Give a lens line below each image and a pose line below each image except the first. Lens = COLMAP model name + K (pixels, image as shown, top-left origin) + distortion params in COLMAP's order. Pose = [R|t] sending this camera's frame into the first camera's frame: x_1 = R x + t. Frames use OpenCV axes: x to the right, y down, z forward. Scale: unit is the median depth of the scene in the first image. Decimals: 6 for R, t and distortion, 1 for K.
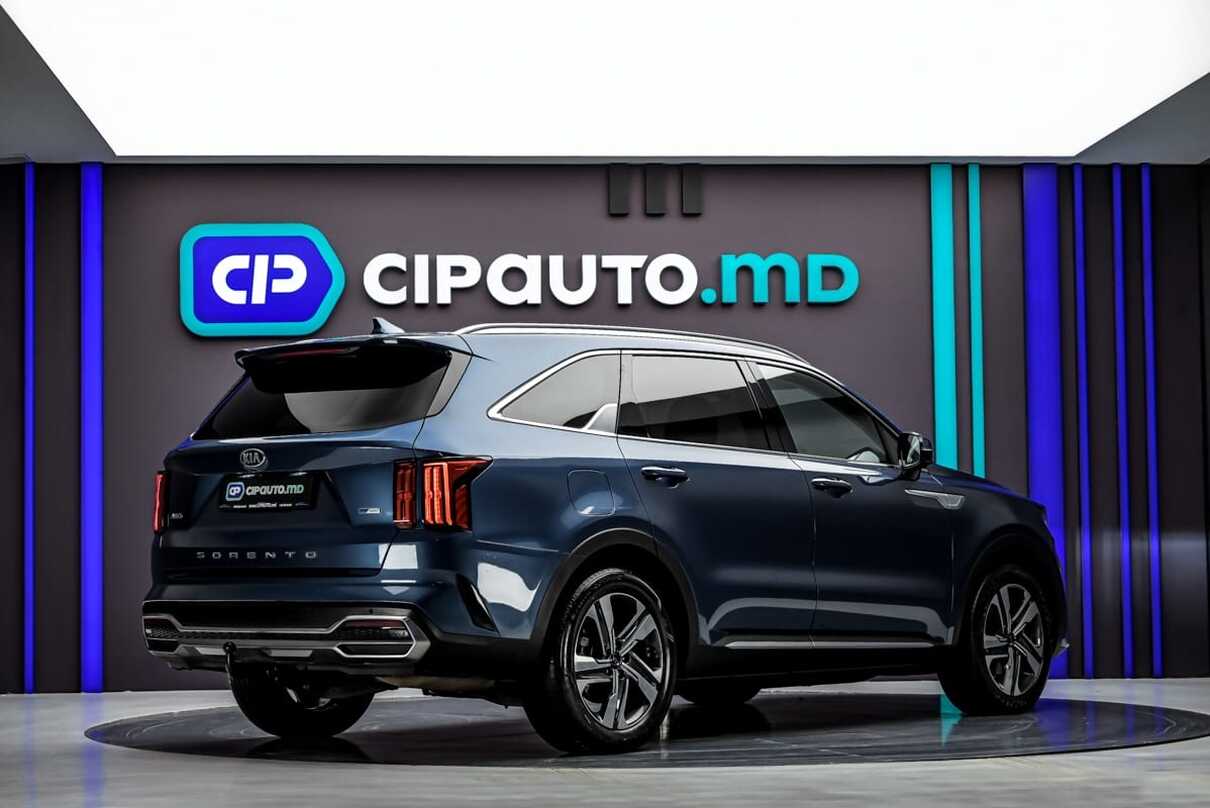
lens RADIAL K [[2499.9, 0, 599.9], [0, 2499.9, 406.7], [0, 0, 1]] dist [-0.009861, 0.000000]
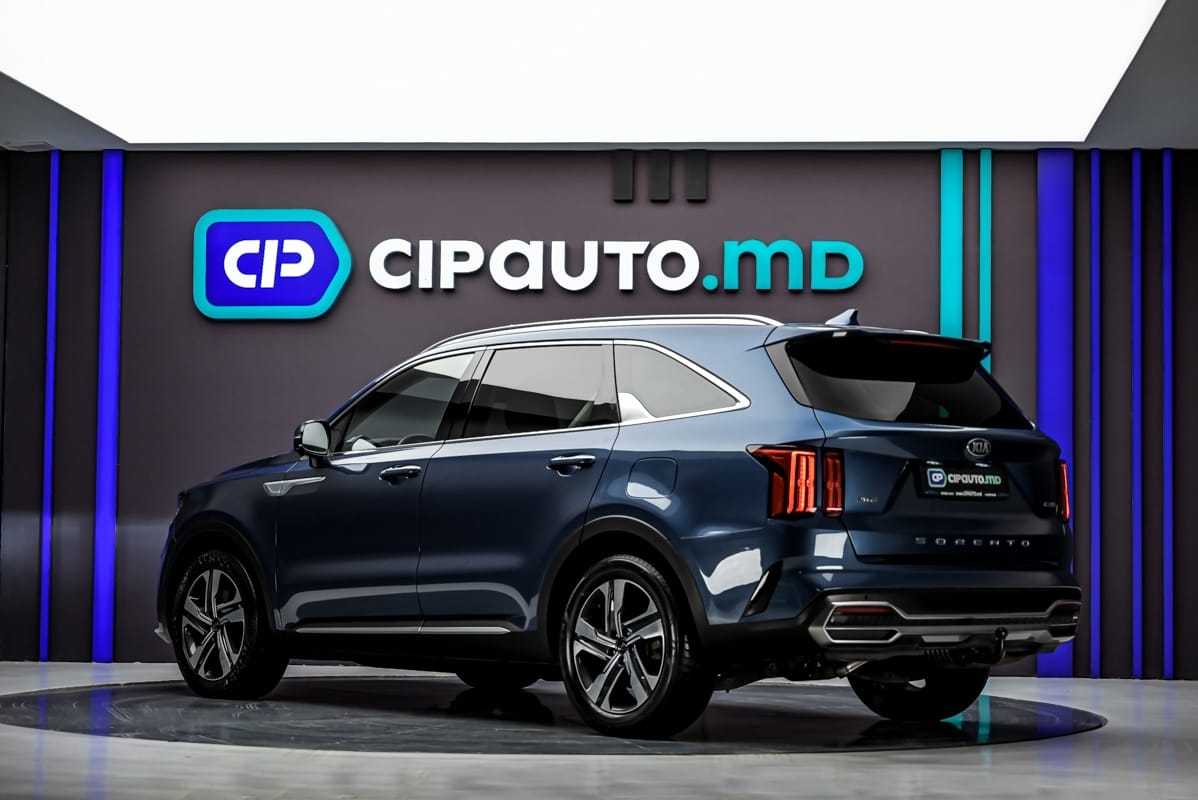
lens RADIAL K [[2475.1, 0, 597.5], [0, 2475.1, 397.5], [0, 0, 1]] dist [-0.009861, 0.000000]
pose [[0.988041, 0.012745, -0.153661, 0.151897], [-0.012551, 0.999919, 0.002232, -0.000129], [0.153677, -0.000277, 0.988121, 0.019216]]
